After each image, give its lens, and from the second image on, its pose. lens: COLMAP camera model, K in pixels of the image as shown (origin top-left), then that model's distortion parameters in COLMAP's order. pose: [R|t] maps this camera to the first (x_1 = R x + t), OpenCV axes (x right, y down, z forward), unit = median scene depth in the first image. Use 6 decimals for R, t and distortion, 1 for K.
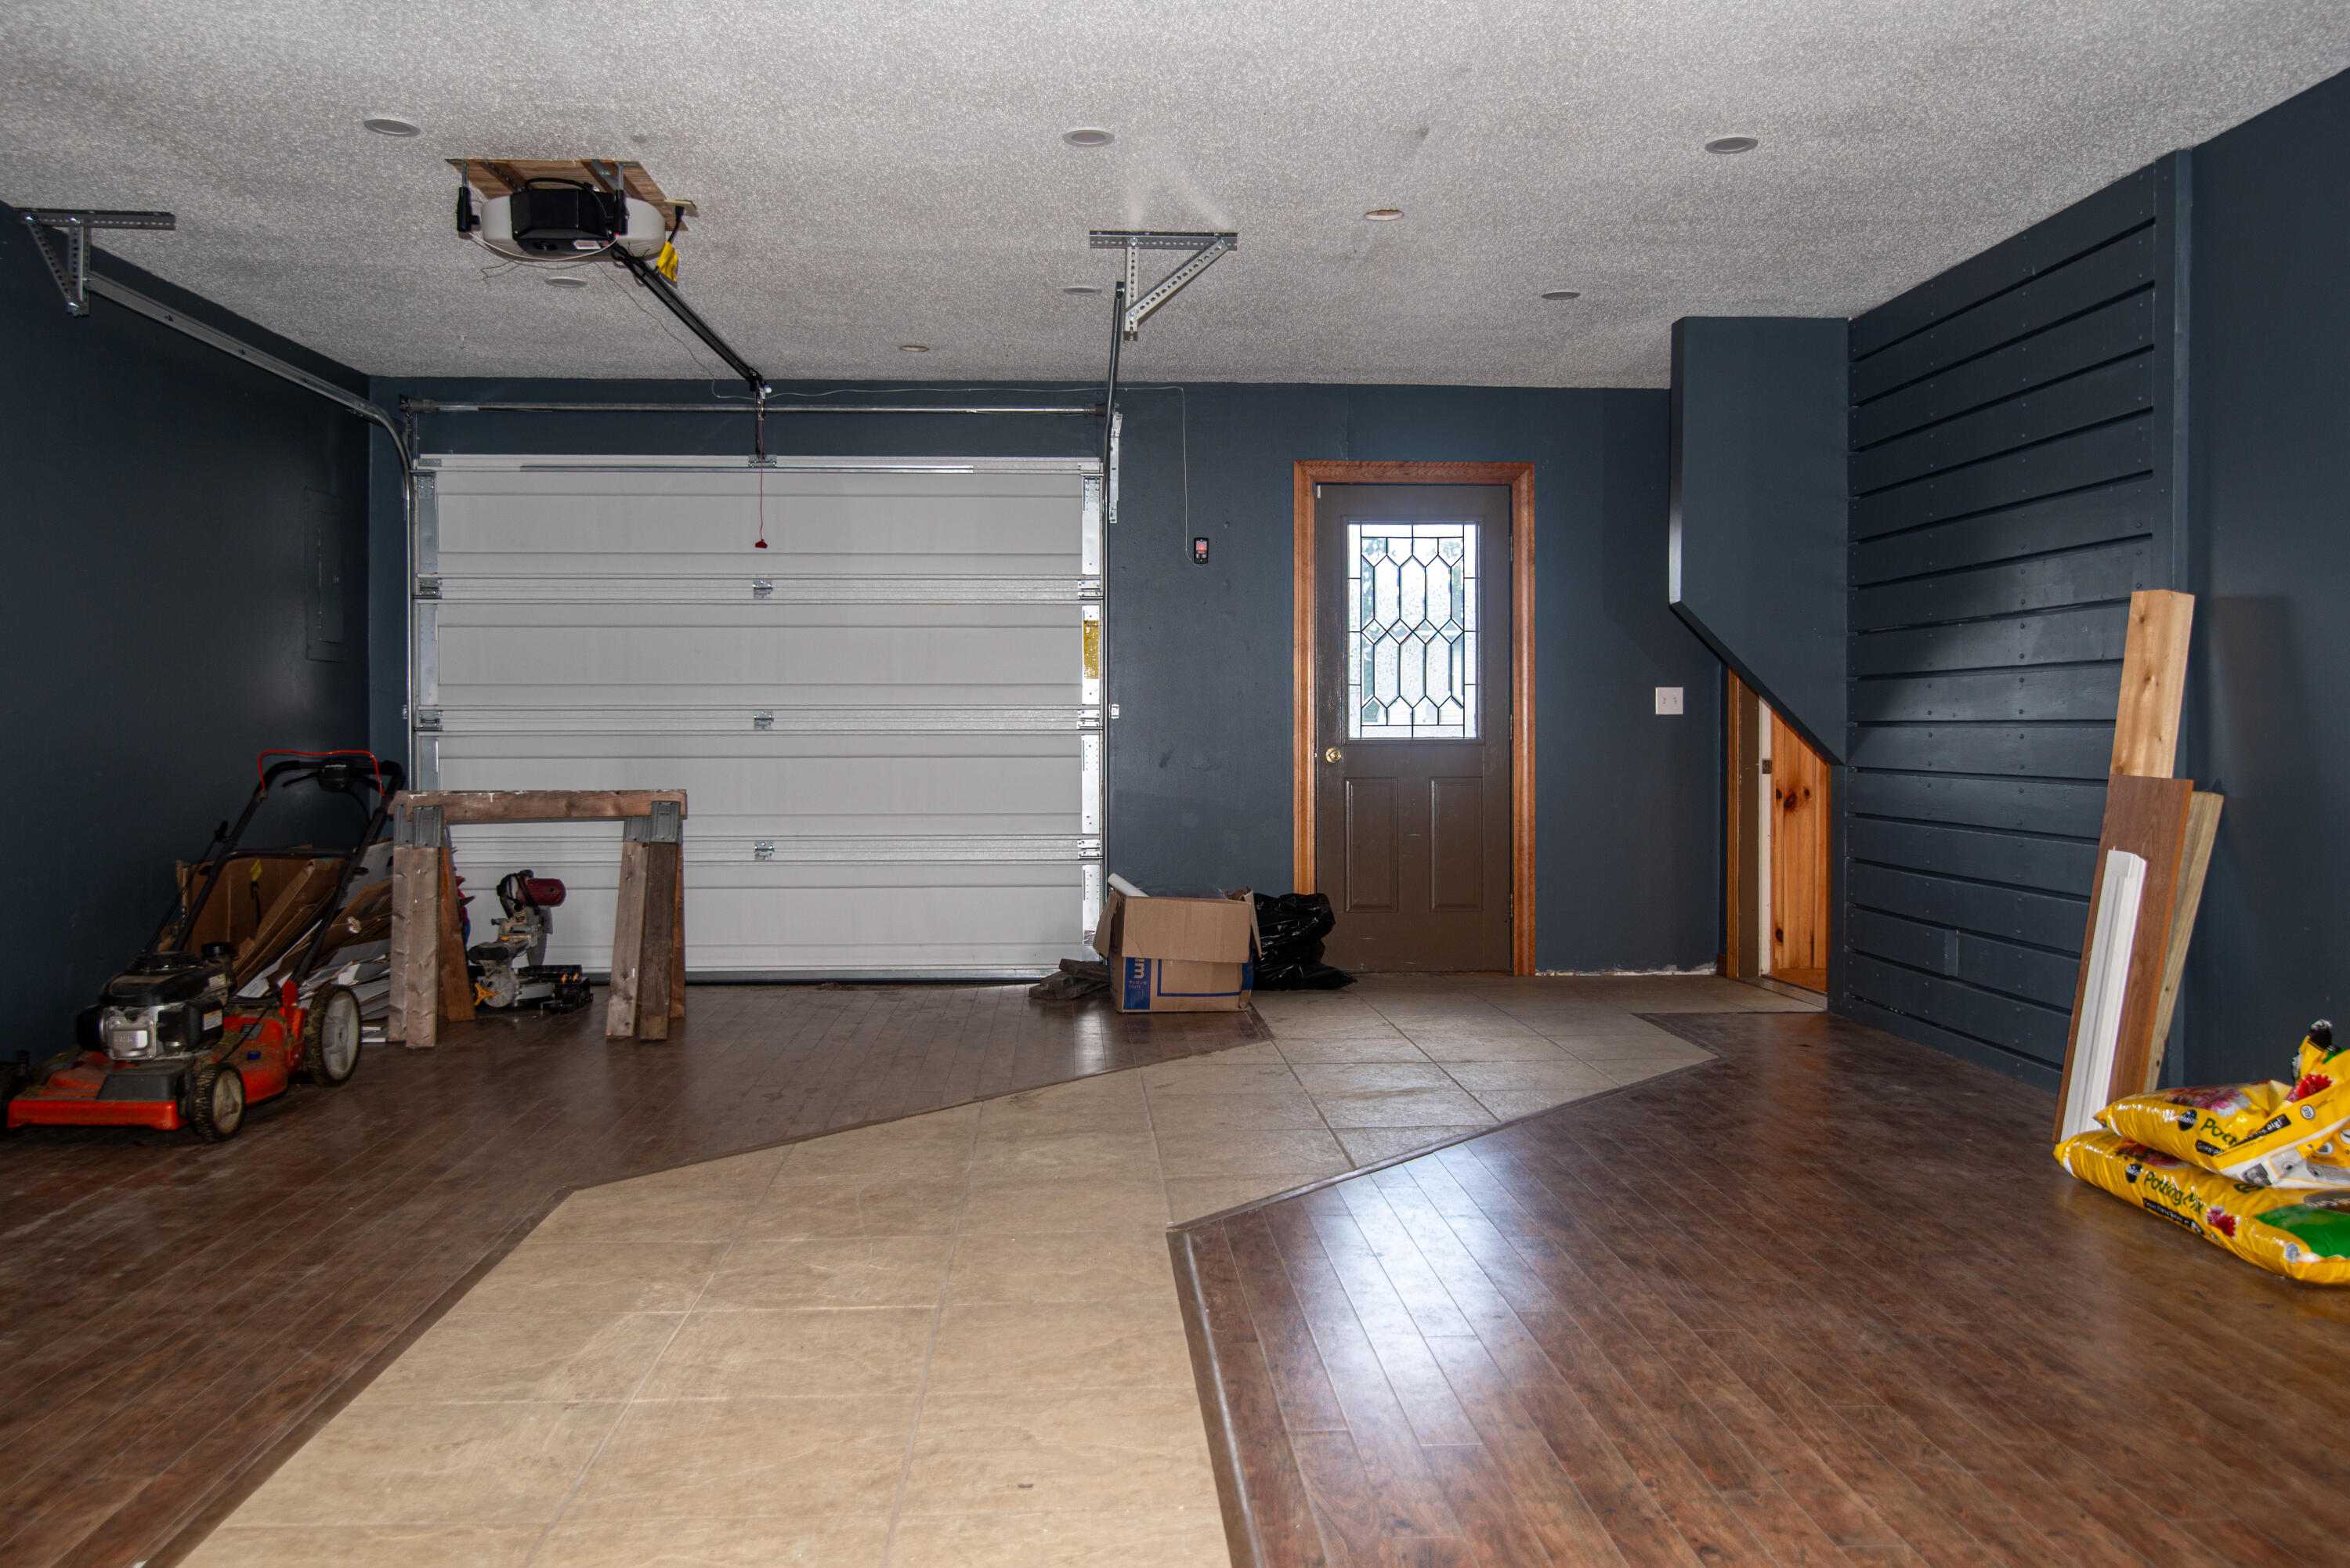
lens RADIAL K [[1876.3, 0, 1175.0], [0, 1876.3, 784.0], [0, 0, 1]] dist [-0.001954, -0.000666]
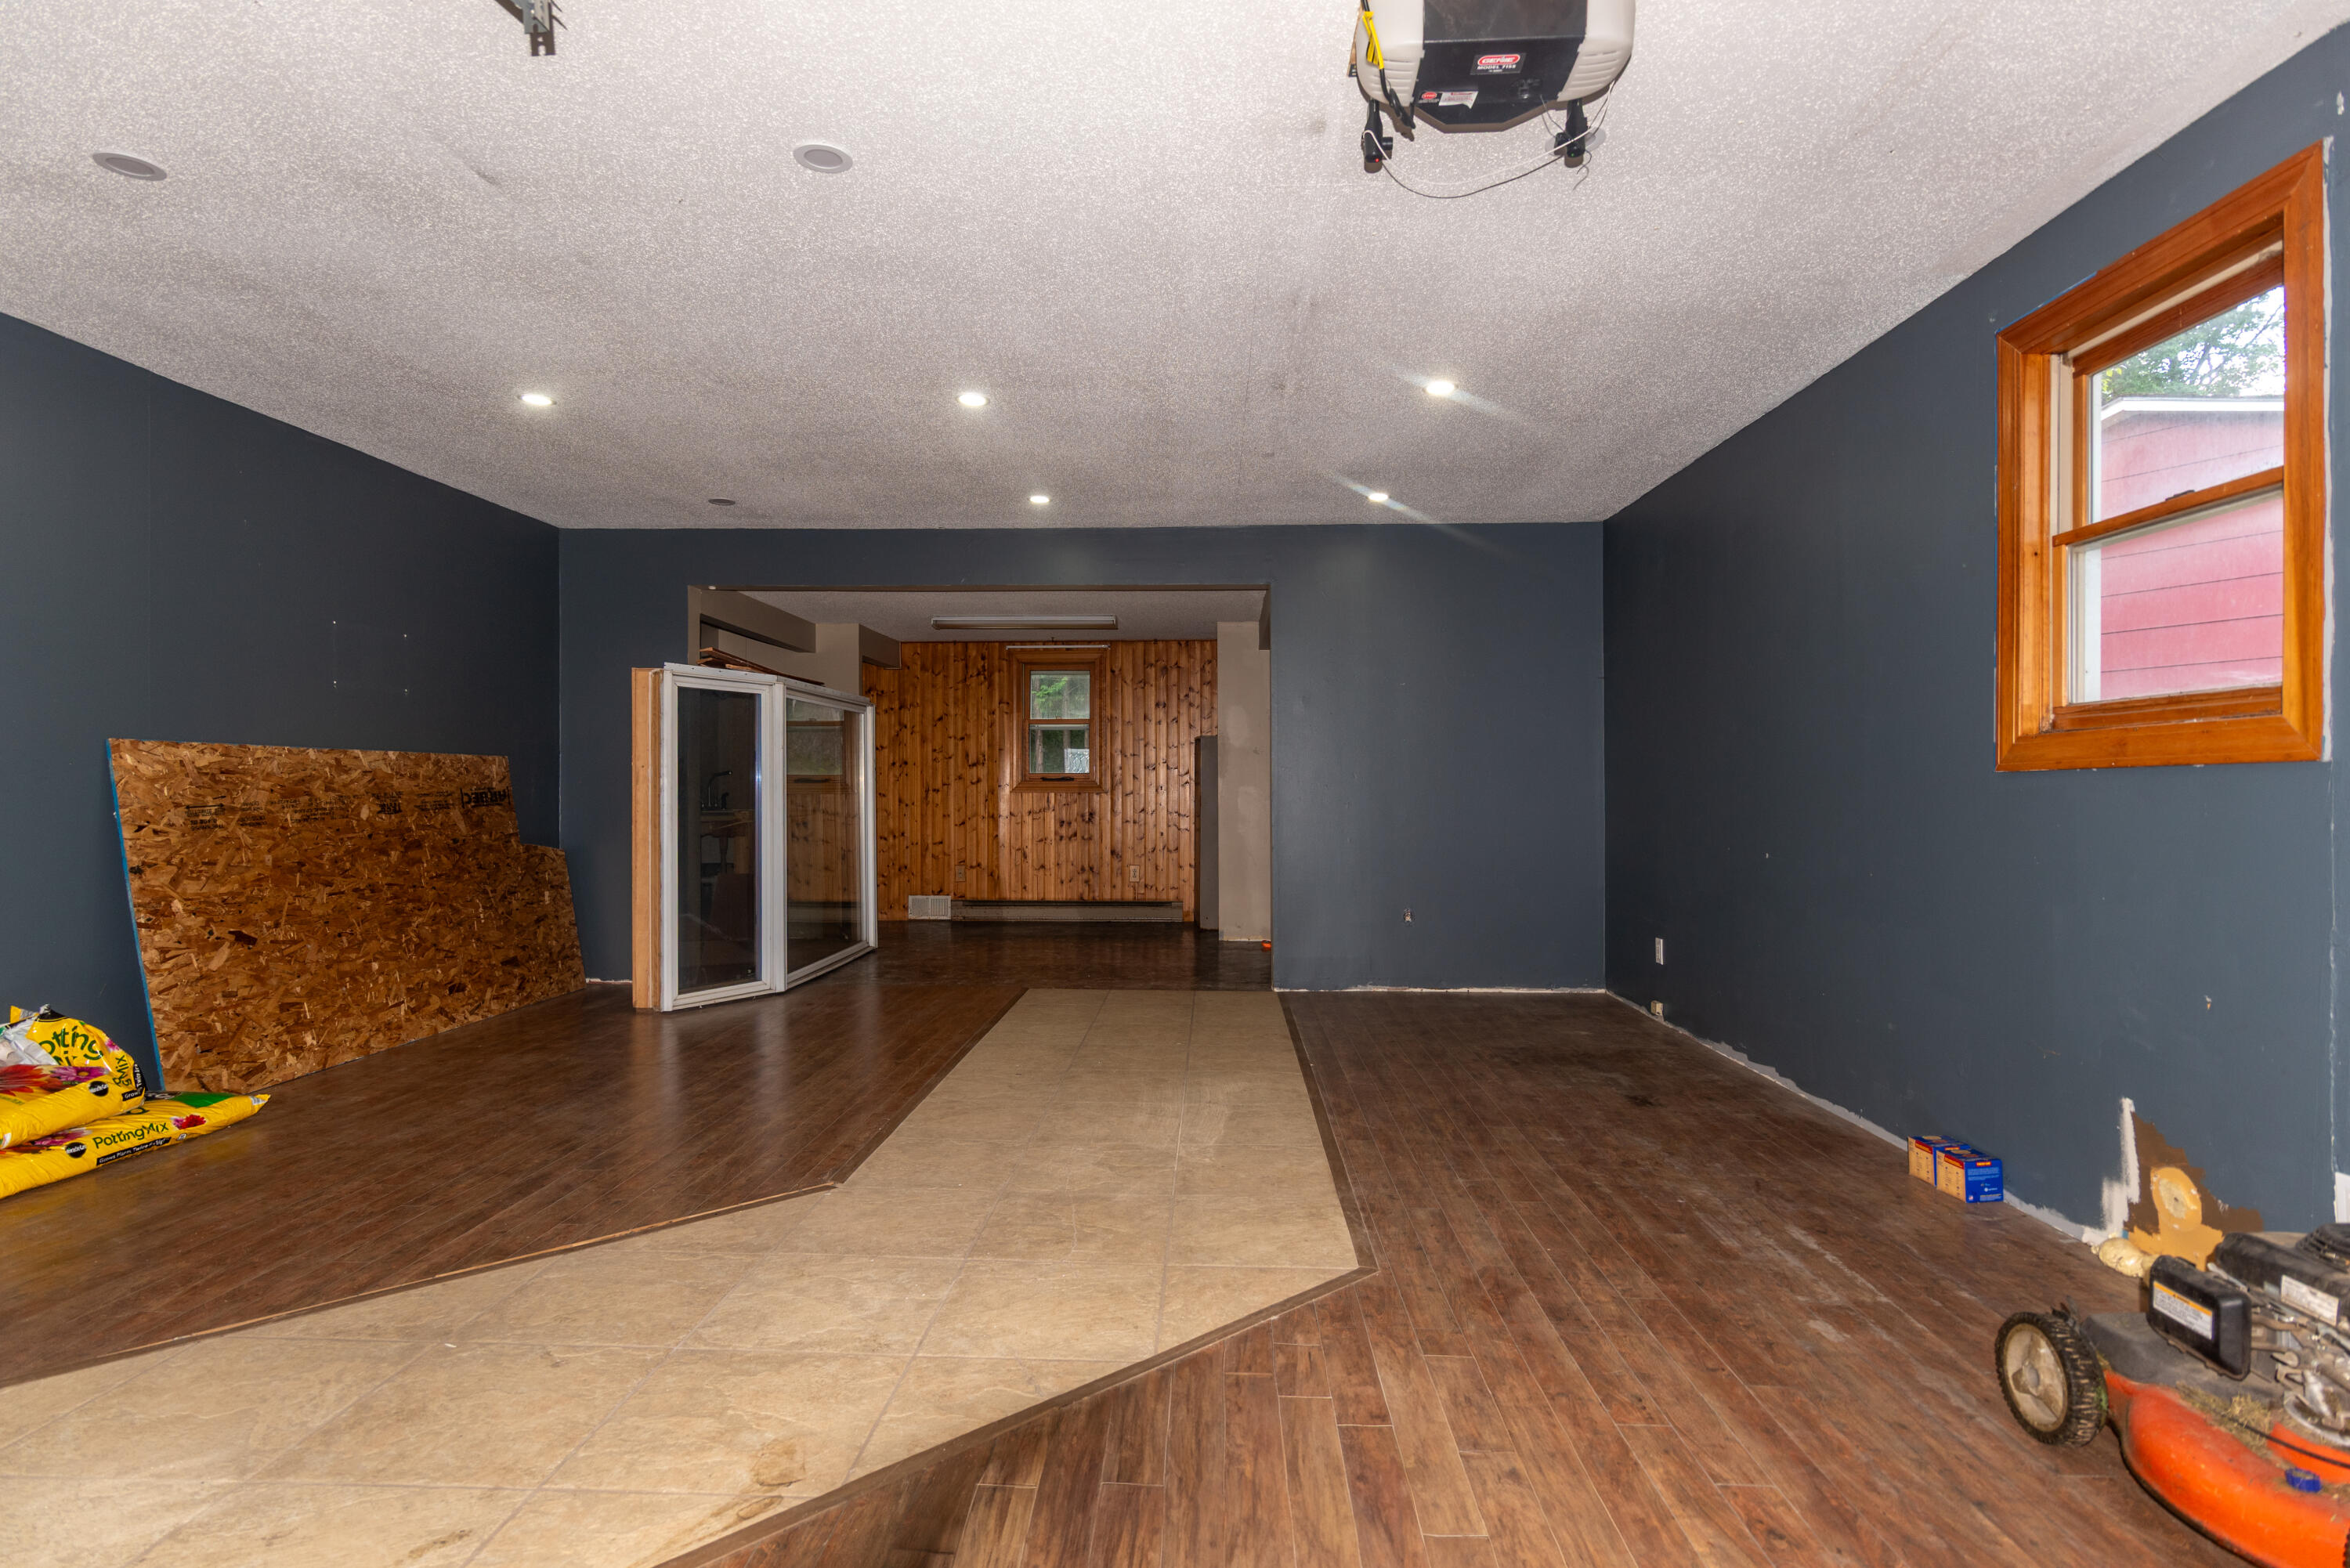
lens RADIAL K [[1186.5, 0, 1175.0], [0, 1186.5, 784.0], [0, 0, 1]] dist [-0.016191, -0.000960]
pose [[-0.995541, 0.001427, 0.094320, -0.345848], [0.003681, 0.999712, 0.023730, -0.062020], [-0.094259, 0.023972, -0.995259, 1.983416]]
